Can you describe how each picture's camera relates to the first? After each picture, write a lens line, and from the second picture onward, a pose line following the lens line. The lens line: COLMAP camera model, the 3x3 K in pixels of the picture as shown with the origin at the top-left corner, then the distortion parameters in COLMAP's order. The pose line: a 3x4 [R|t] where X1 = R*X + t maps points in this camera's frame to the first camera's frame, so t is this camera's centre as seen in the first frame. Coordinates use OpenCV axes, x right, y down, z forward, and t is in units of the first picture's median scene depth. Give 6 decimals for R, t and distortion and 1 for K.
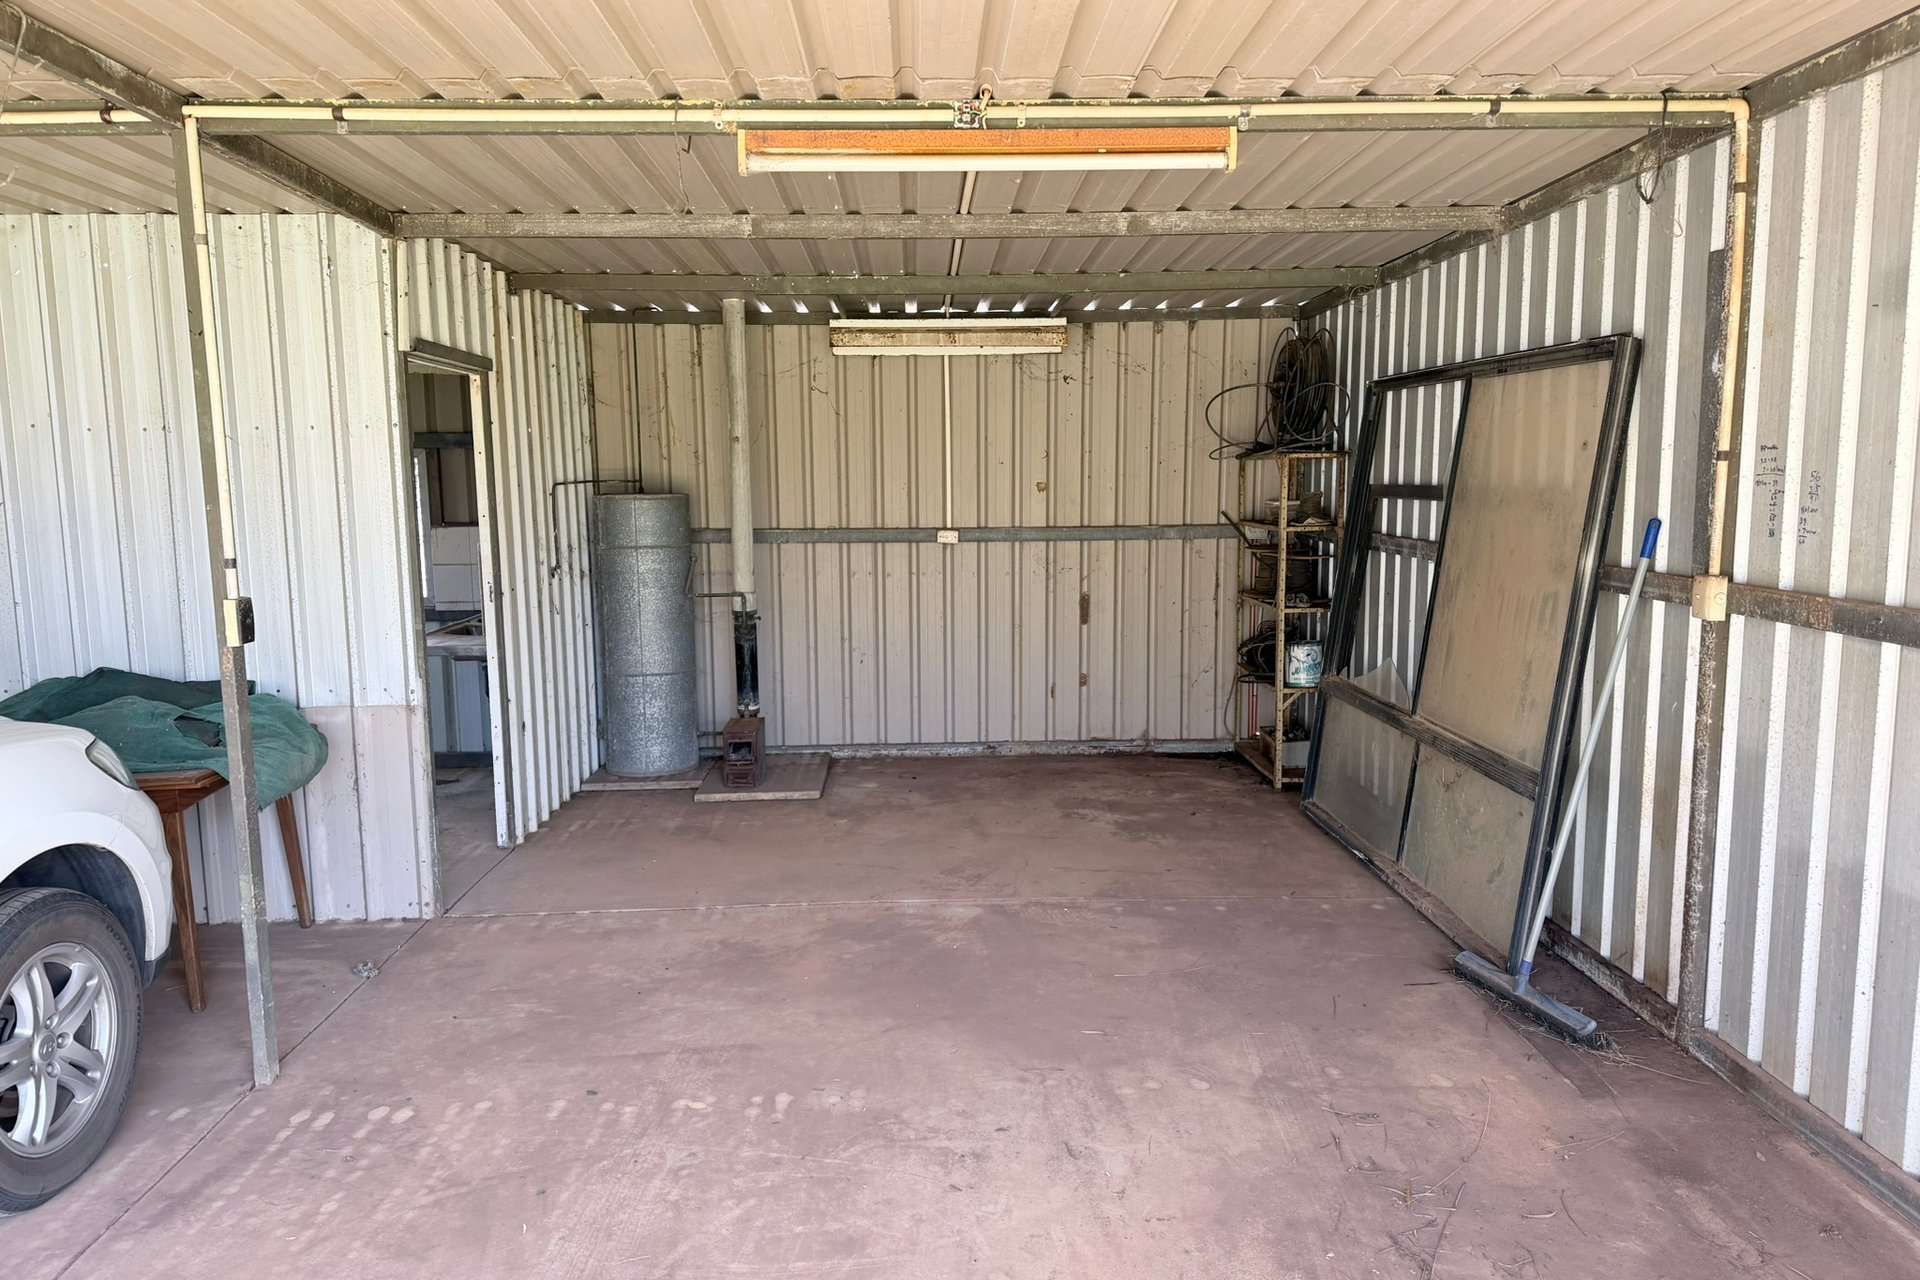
lens RADIAL K [[1321.6, 0, 934.0], [0, 1321.6, 644.5], [0, 0, 1]] dist [0.098052, -0.132790]
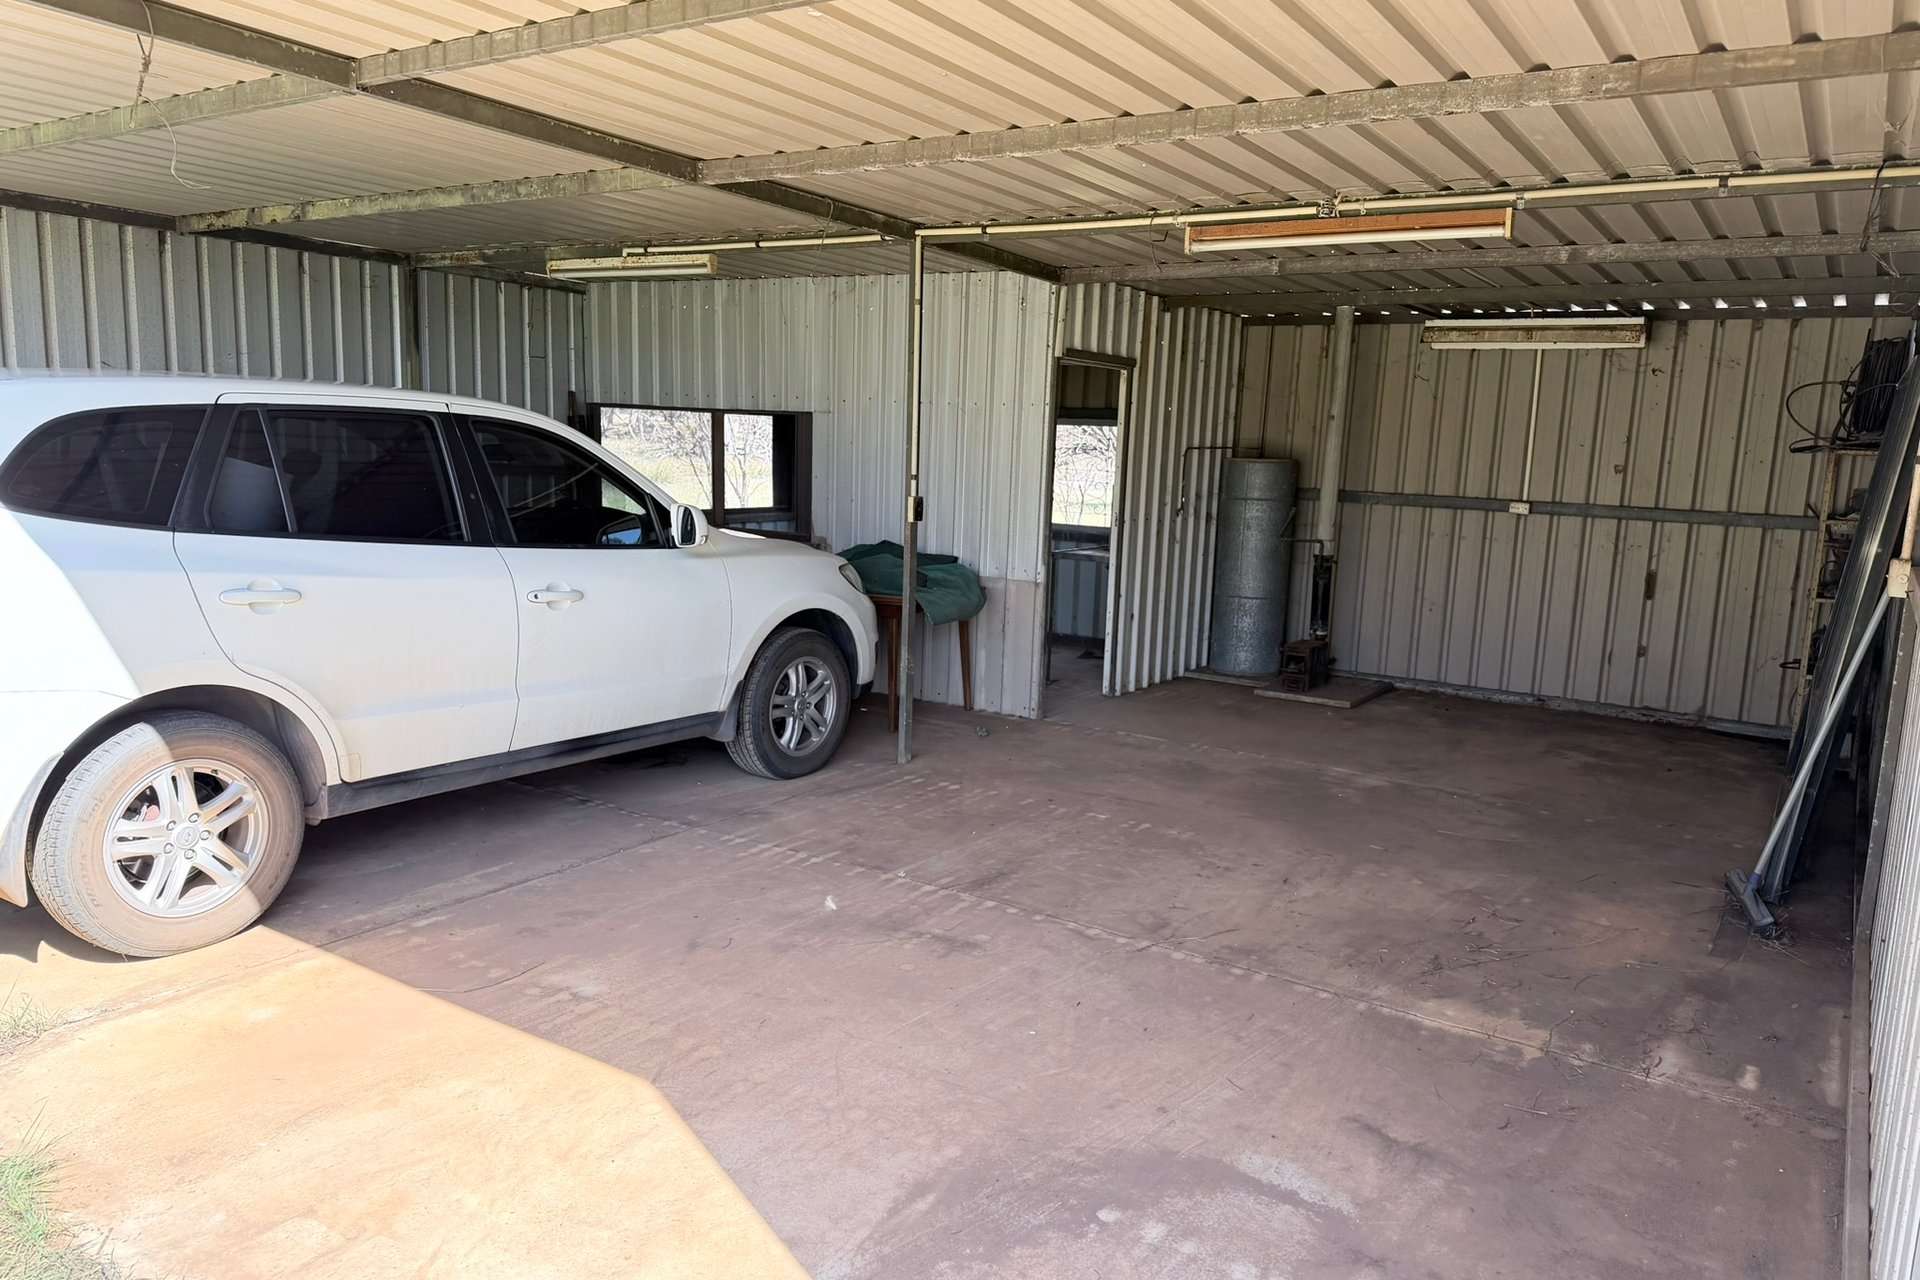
lens RADIAL K [[1321.6, 0, 934.0], [0, 1321.6, 644.5], [0, 0, 1]] dist [0.098052, -0.132790]
pose [[0.808210, 0.133601, -0.573540, 0.413536], [-0.122475, 0.990763, 0.058203, 0.042693], [0.576018, 0.023204, 0.817108, -0.339837]]
